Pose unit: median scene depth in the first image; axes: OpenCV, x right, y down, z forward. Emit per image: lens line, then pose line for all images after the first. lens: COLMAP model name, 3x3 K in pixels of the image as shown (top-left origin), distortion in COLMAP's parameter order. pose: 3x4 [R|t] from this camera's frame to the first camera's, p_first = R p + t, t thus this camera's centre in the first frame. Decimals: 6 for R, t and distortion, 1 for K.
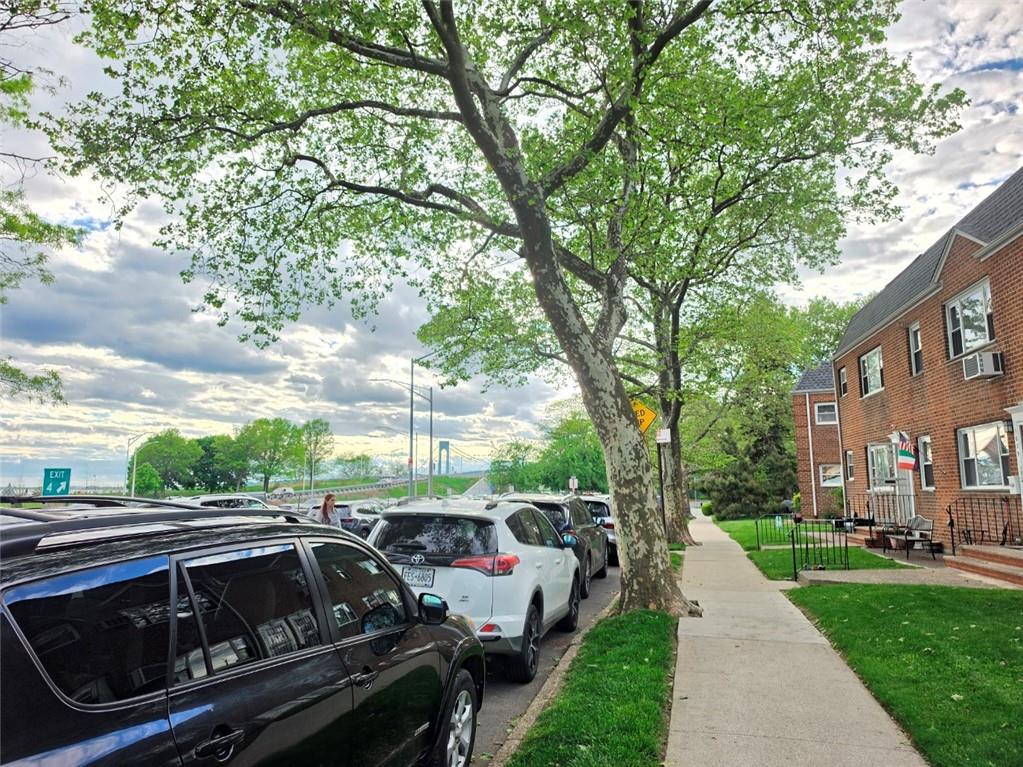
lens RADIAL K [[709.3, 0, 473.9], [0, 709.3, 369.8], [0, 0, 1]] dist [0.019526, -0.041712]
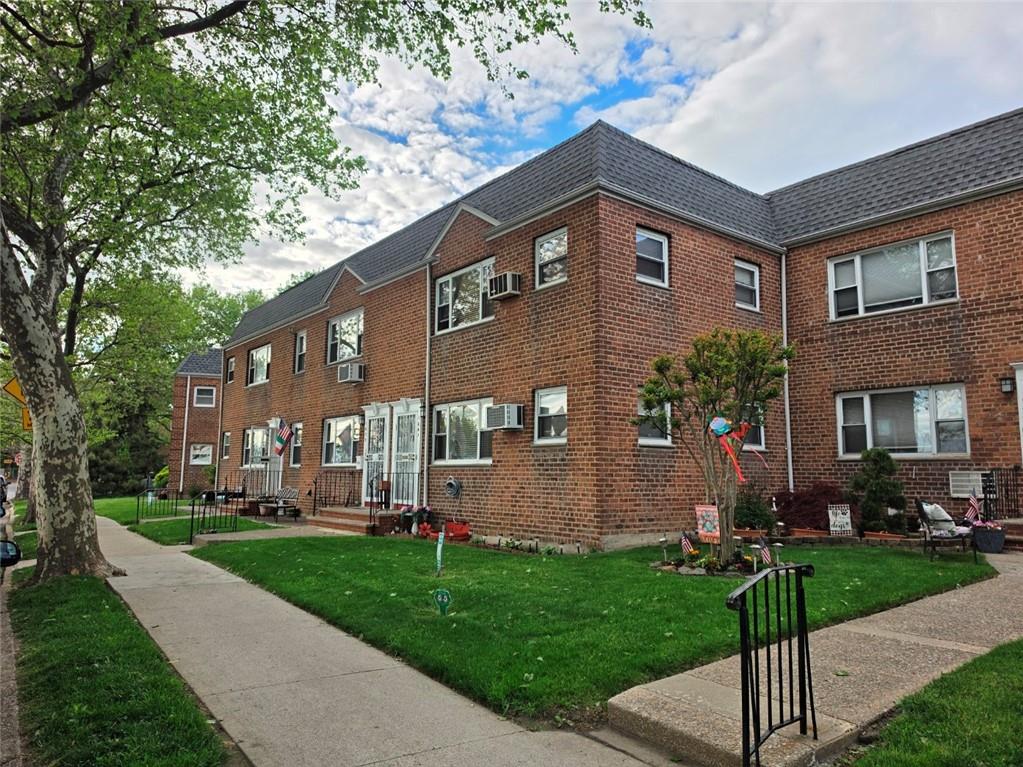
lens RADIAL K [[709.3, 0, 513.8], [0, 709.3, 380.8], [0, 0, 1]] dist [0.019526, -0.041712]
pose [[0.623358, 0.102229, 0.775225, -0.105559], [-0.135182, 0.990578, -0.021928, -0.003346], [-0.770162, -0.091128, 0.631305, -0.067343]]
